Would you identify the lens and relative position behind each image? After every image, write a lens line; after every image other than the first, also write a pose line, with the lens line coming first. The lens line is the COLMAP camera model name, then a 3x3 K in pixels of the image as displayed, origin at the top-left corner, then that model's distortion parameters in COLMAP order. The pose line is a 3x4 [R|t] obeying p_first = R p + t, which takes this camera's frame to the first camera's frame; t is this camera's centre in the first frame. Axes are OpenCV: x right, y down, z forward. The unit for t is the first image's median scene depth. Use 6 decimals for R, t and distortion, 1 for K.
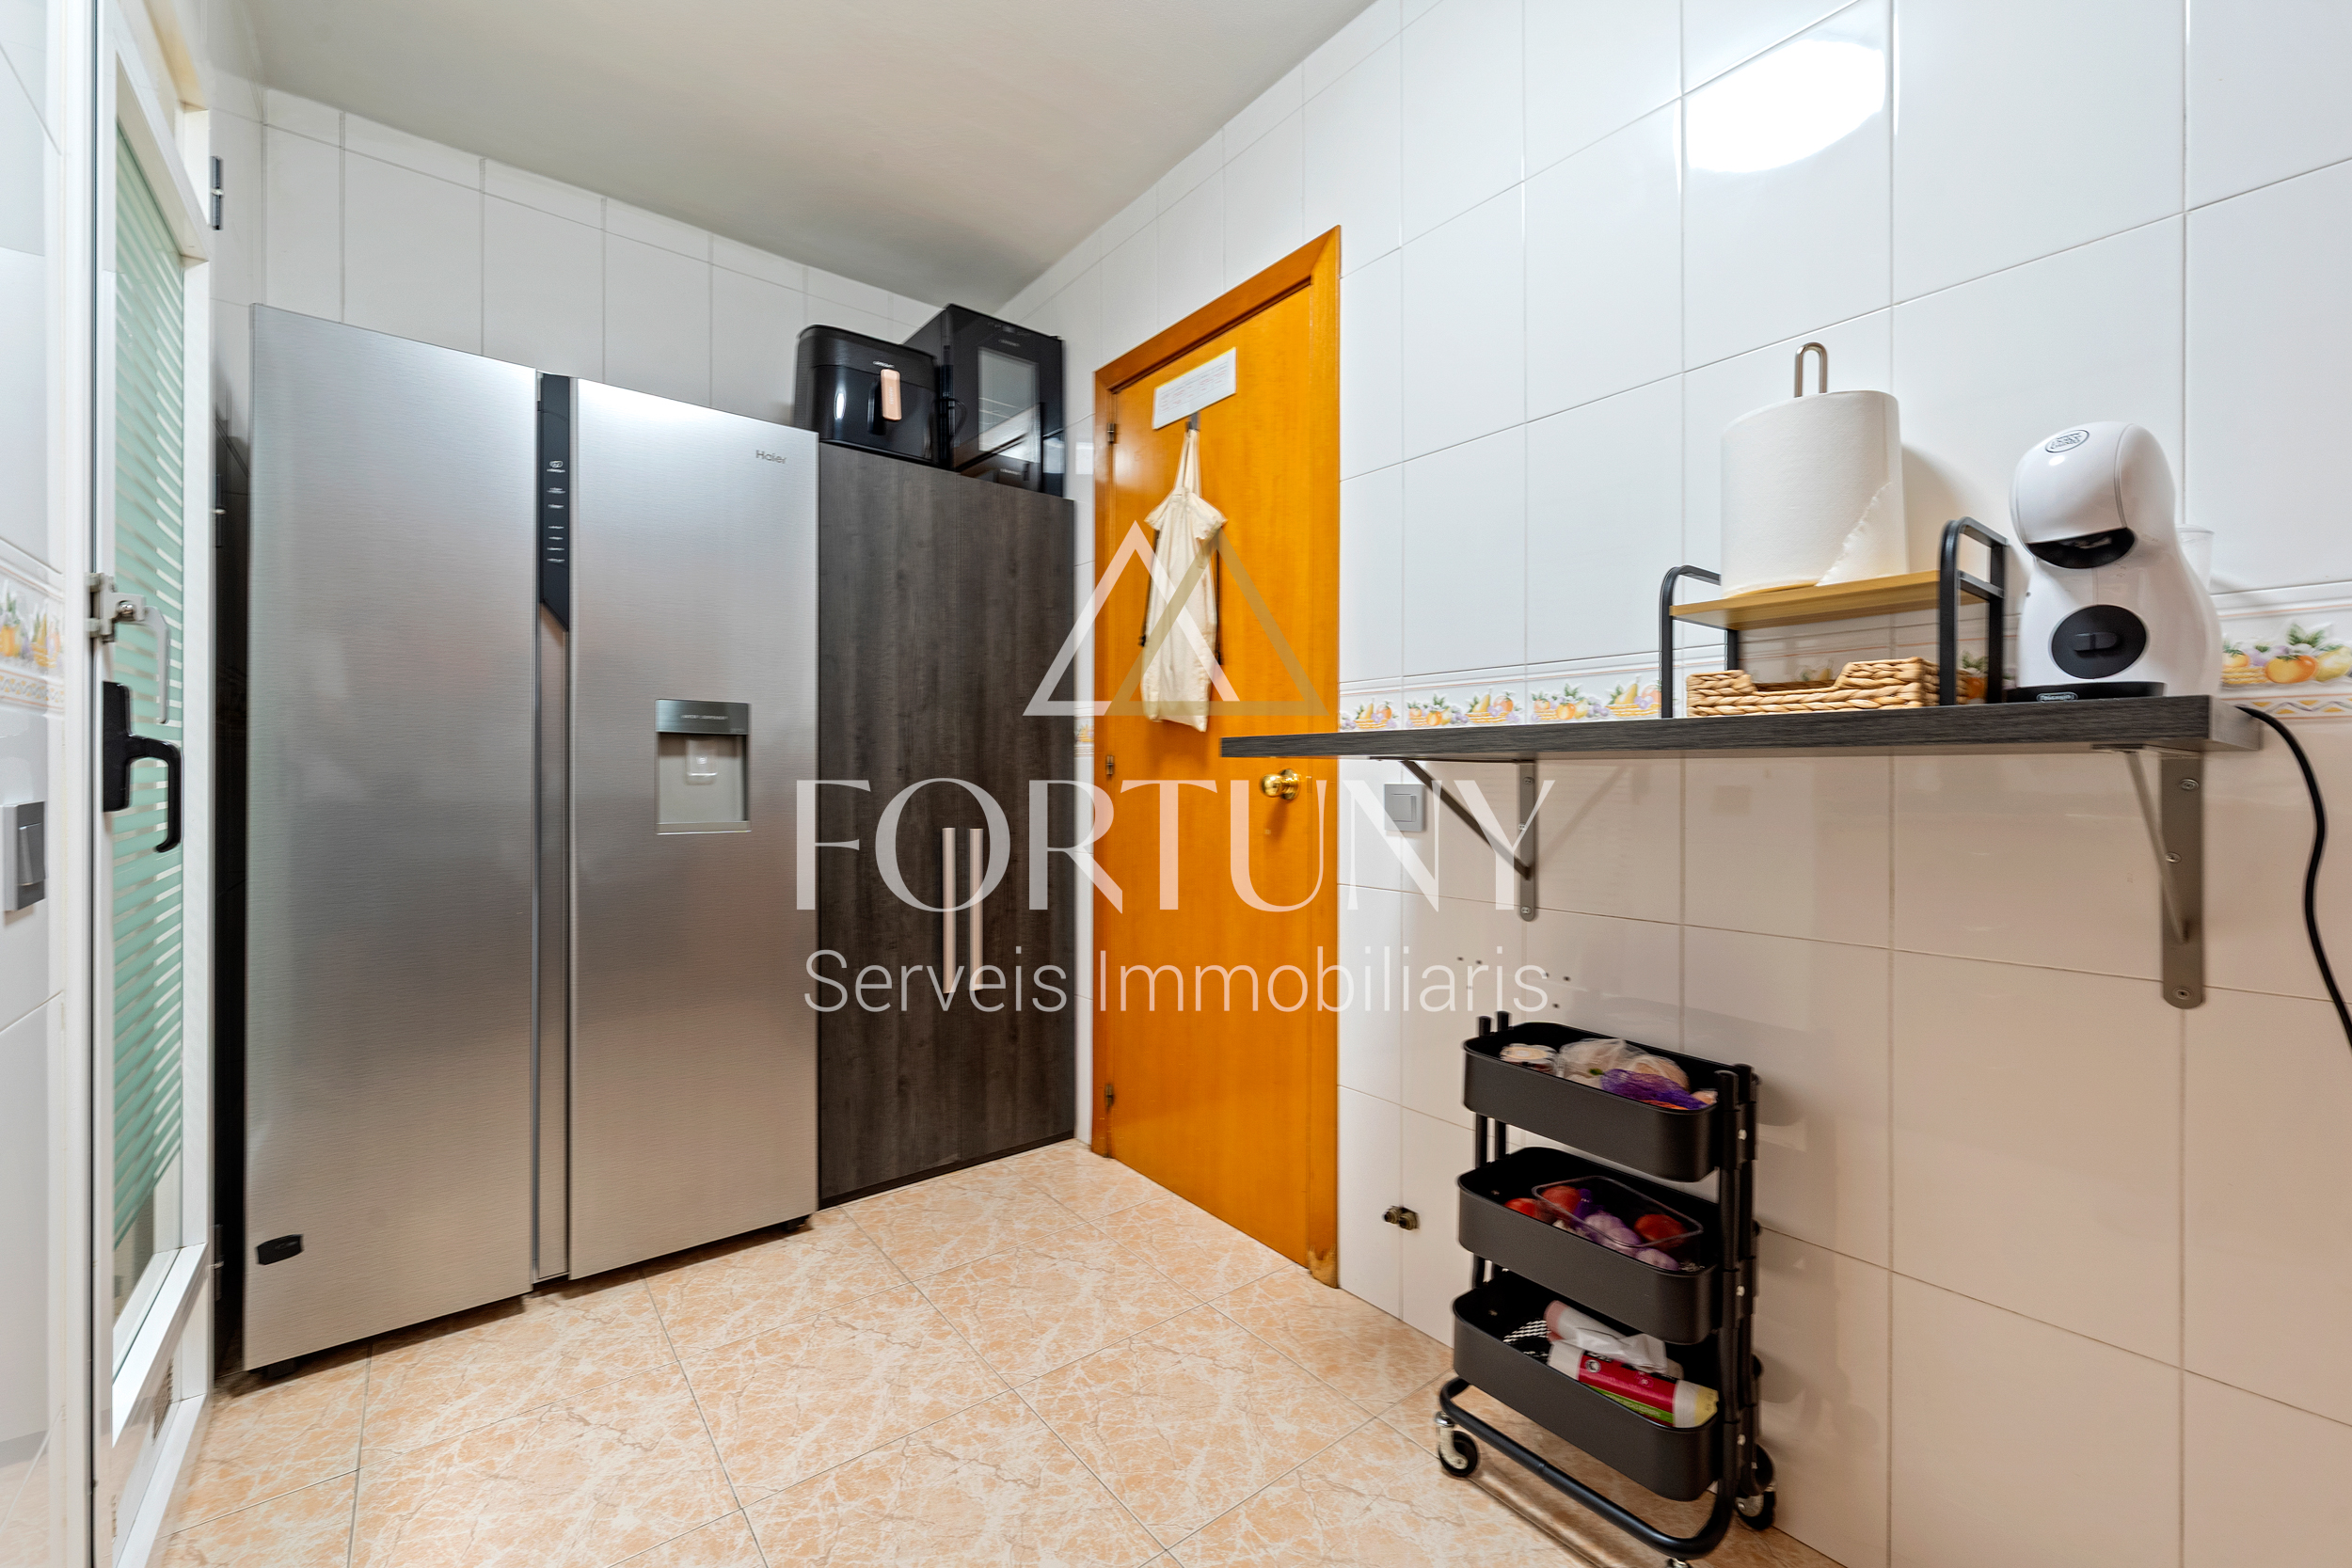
lens RADIAL K [[932.3, 0, 1188.3], [0, 932.3, 781.1], [0, 0, 1]] dist [-0.004651, 0.000491]
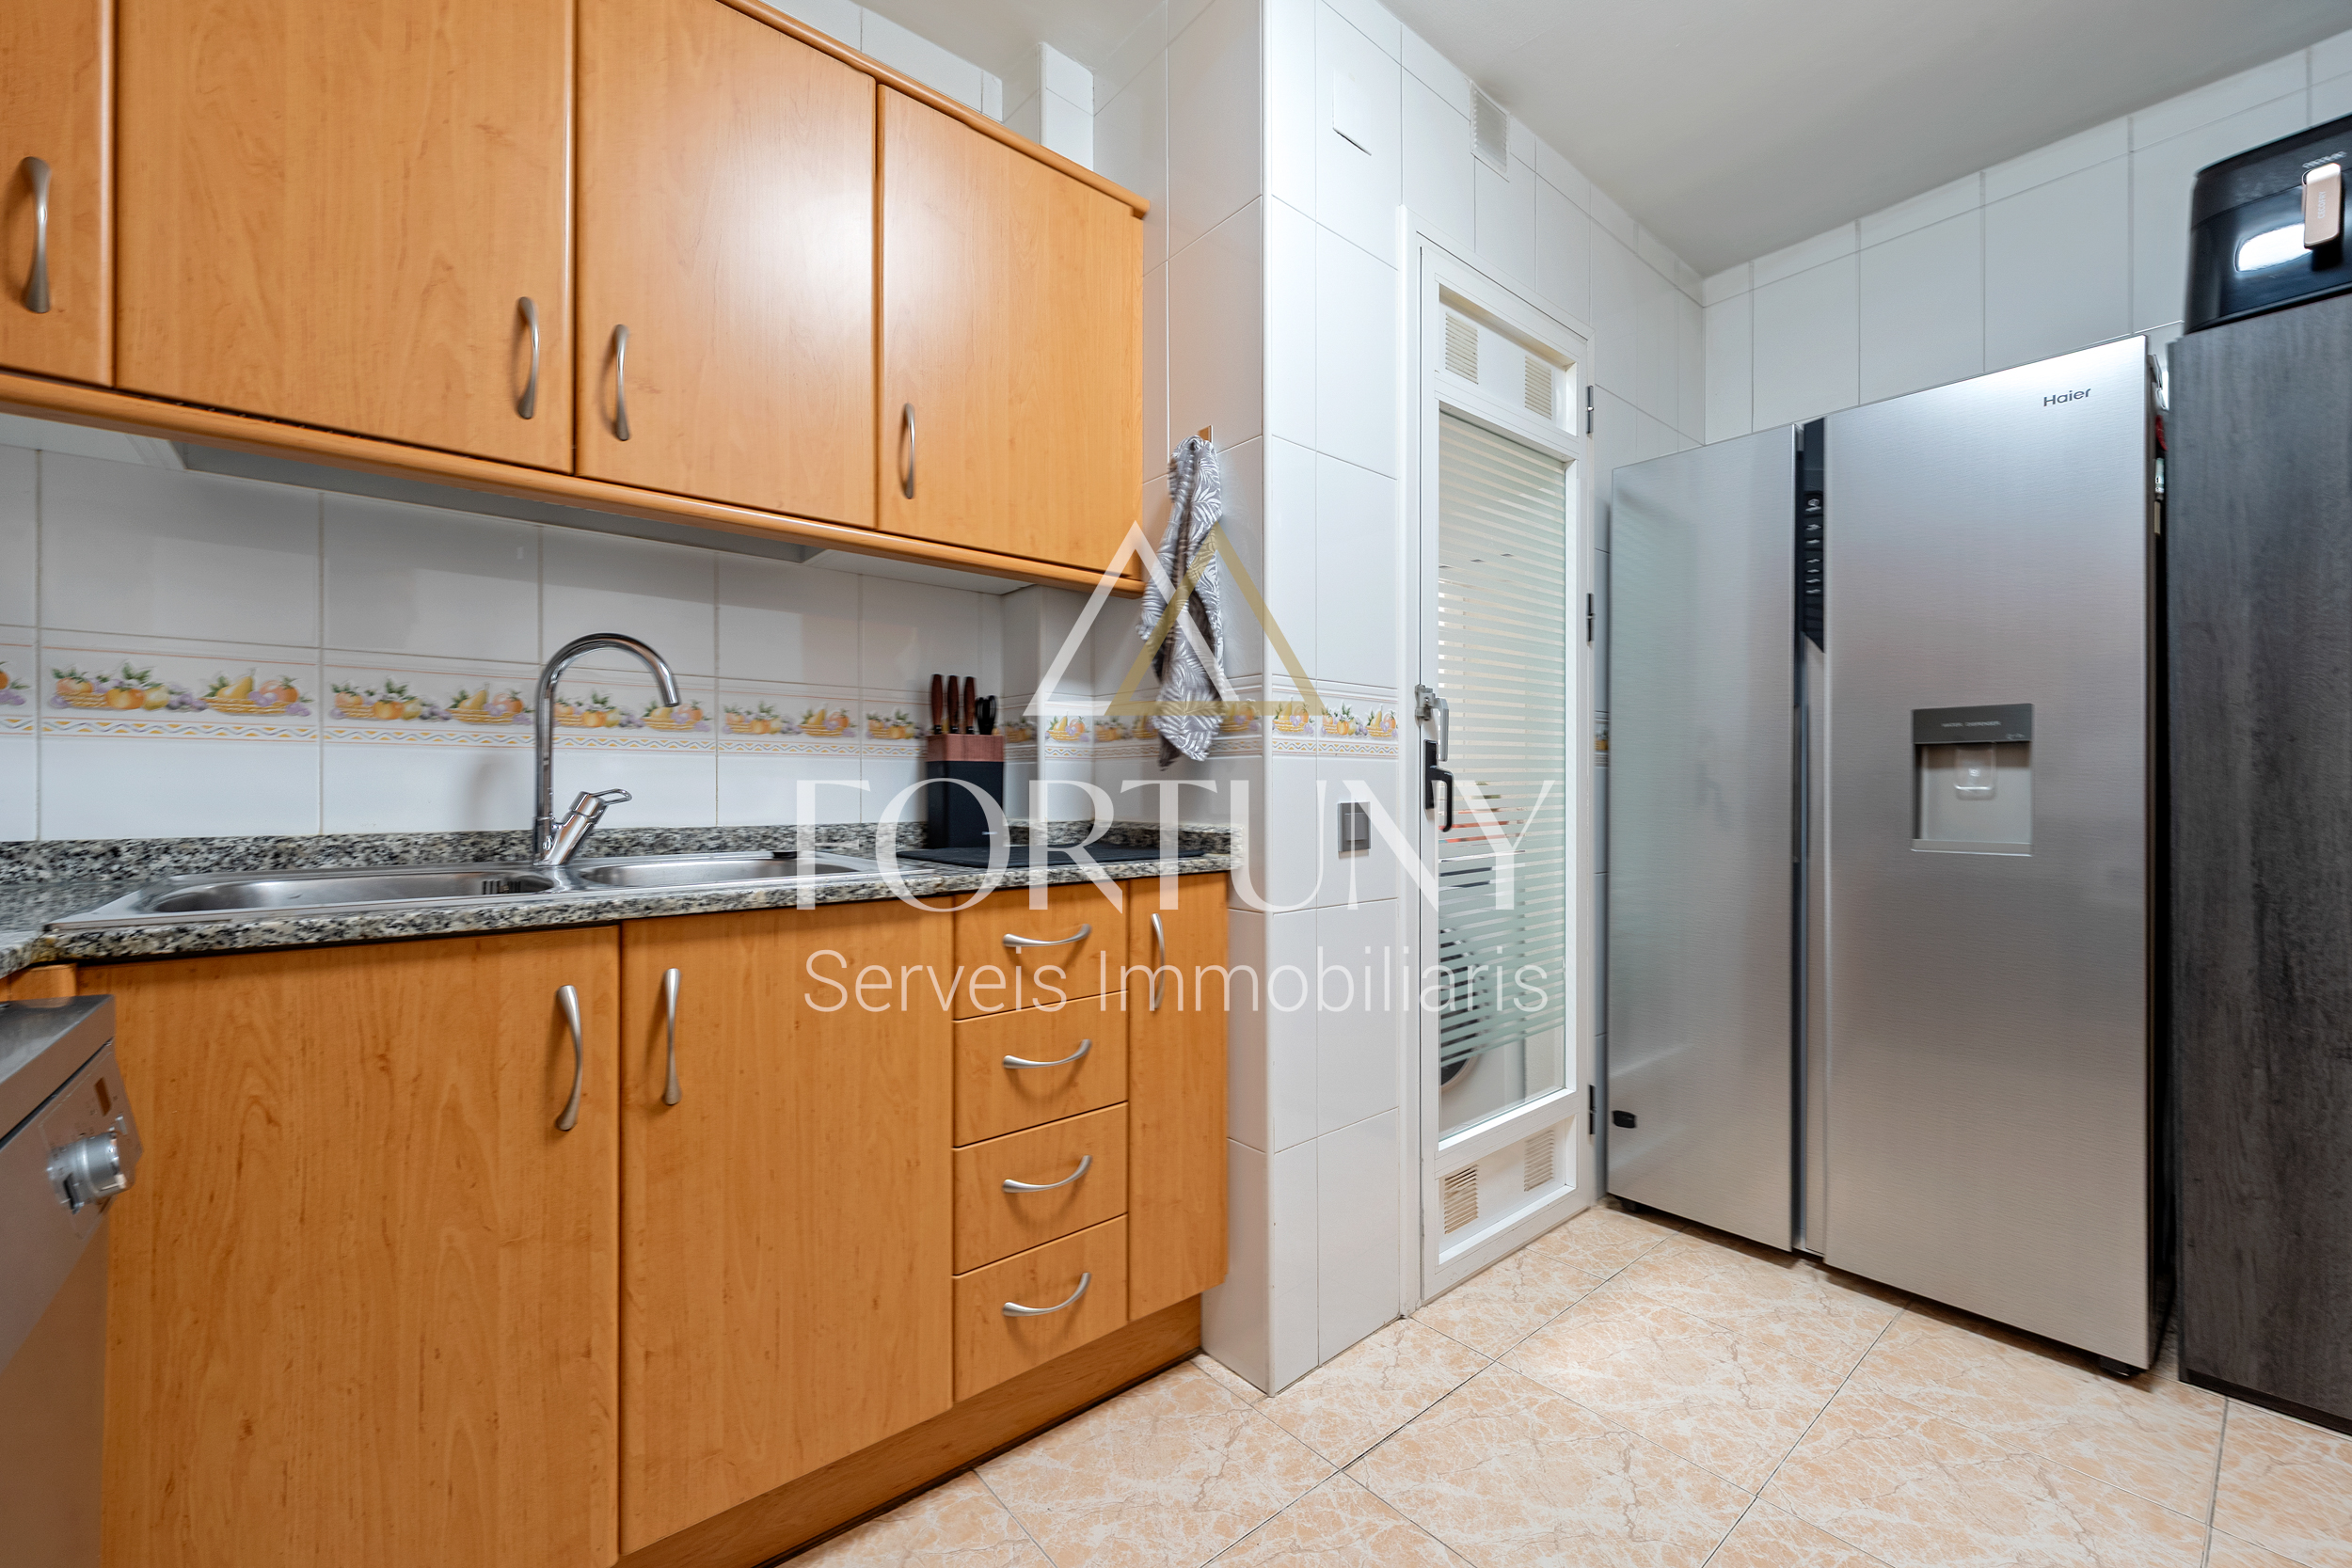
lens RADIAL K [[932.3, 0, 1180.8], [0, 932.3, 787.2], [0, 0, 1]] dist [-0.004651, 0.000491]
pose [[0.028449, -0.005914, -0.999578, 0.407948], [-0.003600, 0.999975, -0.006018, 0.000295], [0.999589, 0.003770, 0.028427, 0.245028]]
